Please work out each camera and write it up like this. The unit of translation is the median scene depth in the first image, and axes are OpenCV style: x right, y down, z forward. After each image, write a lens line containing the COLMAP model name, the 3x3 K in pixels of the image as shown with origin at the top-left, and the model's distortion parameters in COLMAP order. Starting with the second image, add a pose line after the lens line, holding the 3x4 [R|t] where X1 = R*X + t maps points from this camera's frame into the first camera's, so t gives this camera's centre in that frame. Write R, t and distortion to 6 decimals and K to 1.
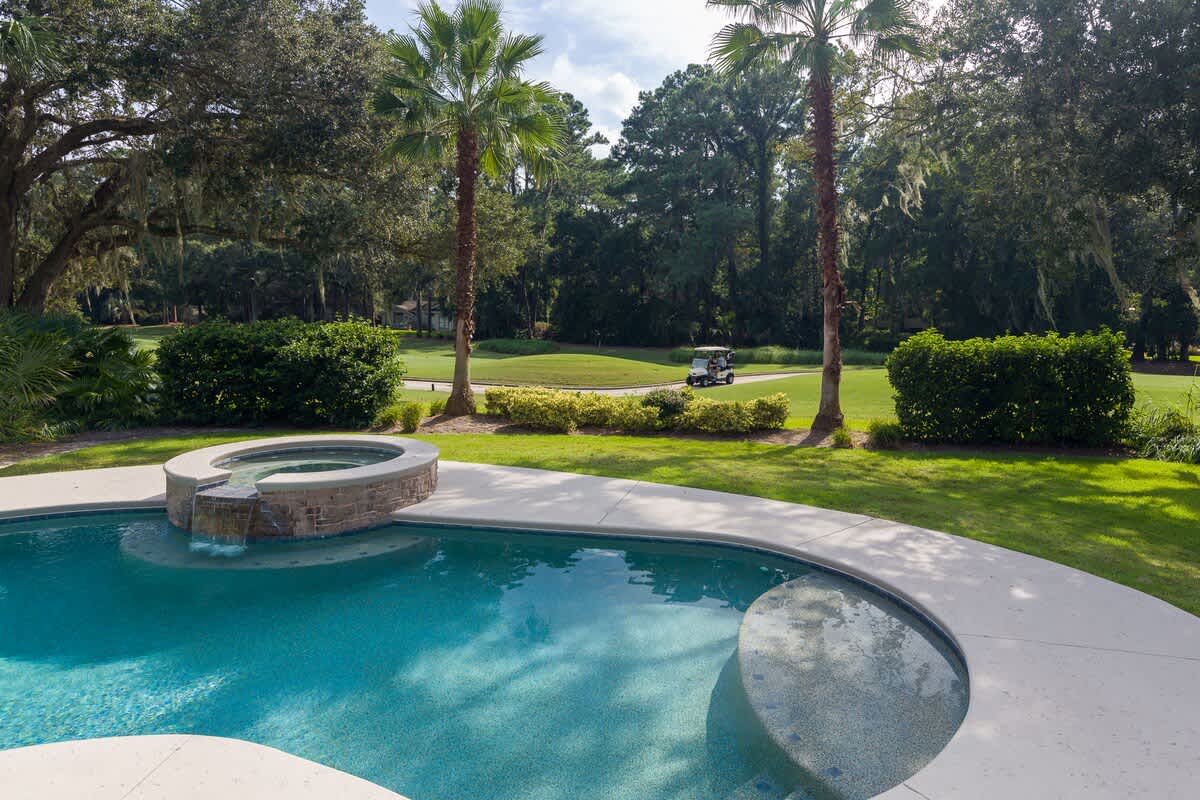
lens RADIAL K [[723.8, 0, 651.8], [0, 723.8, 364.9], [0, 0, 1]] dist [0.012331, -0.000418]
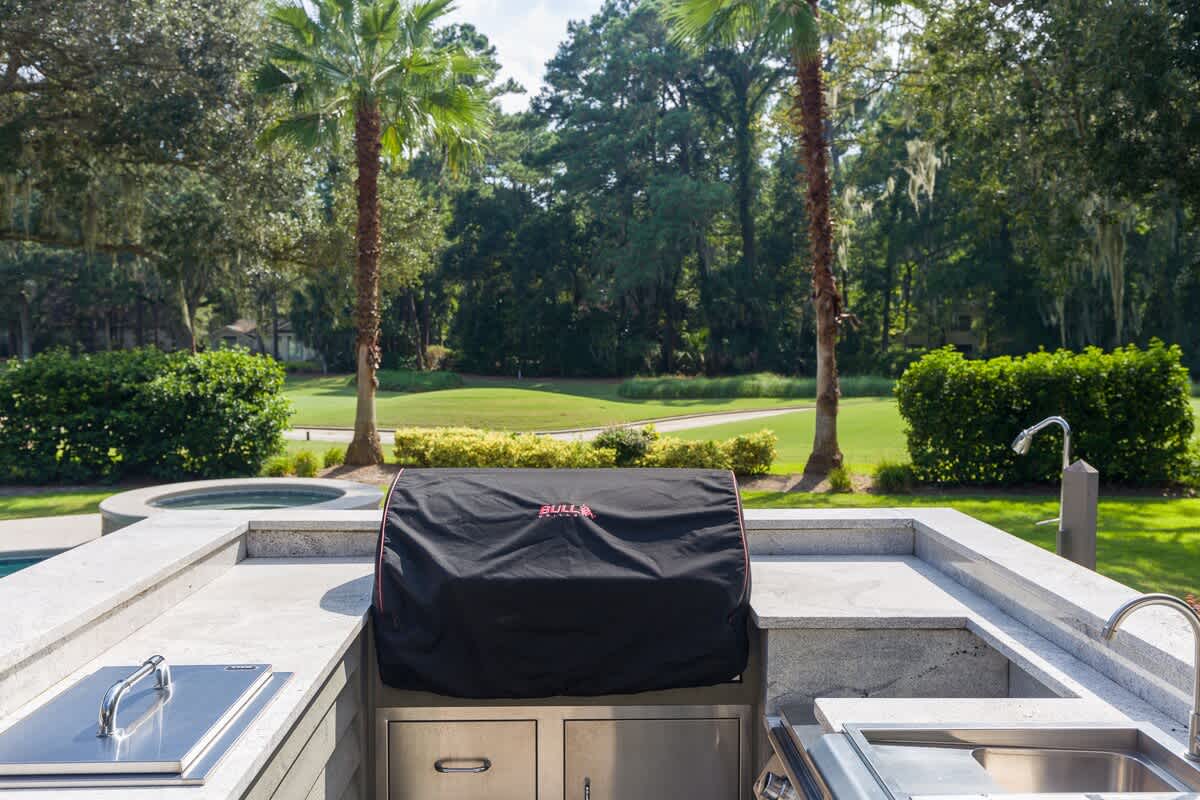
lens RADIAL K [[1054.0, 0, 601.9], [0, 1054.0, 395.2], [0, 0, 1]] dist [0.002531, 0.003462]
pose [[0.999752, -0.018753, 0.011992, -0.013509], [0.018866, 0.999778, -0.009358, 0.006694], [-0.011814, 0.009582, 0.999884, -0.133765]]
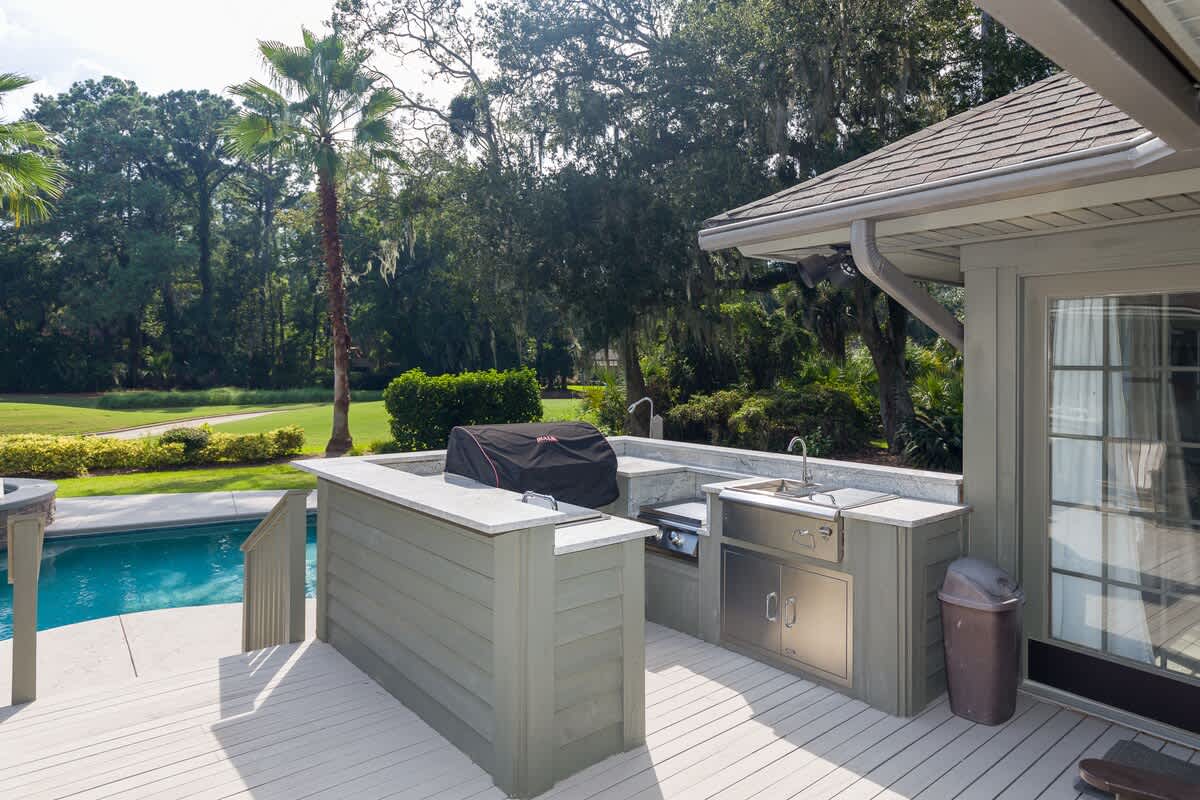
lens RADIAL K [[708.5, 0, 600.4], [0, 708.5, 366.4], [0, 0, 1]] dist [0.003325, 0.000260]
pose [[0.774447, -0.011257, 0.632538, -0.135047], [0.043919, 0.998386, -0.036005, 0.006827], [-0.631112, 0.055664, 0.773692, -0.172370]]
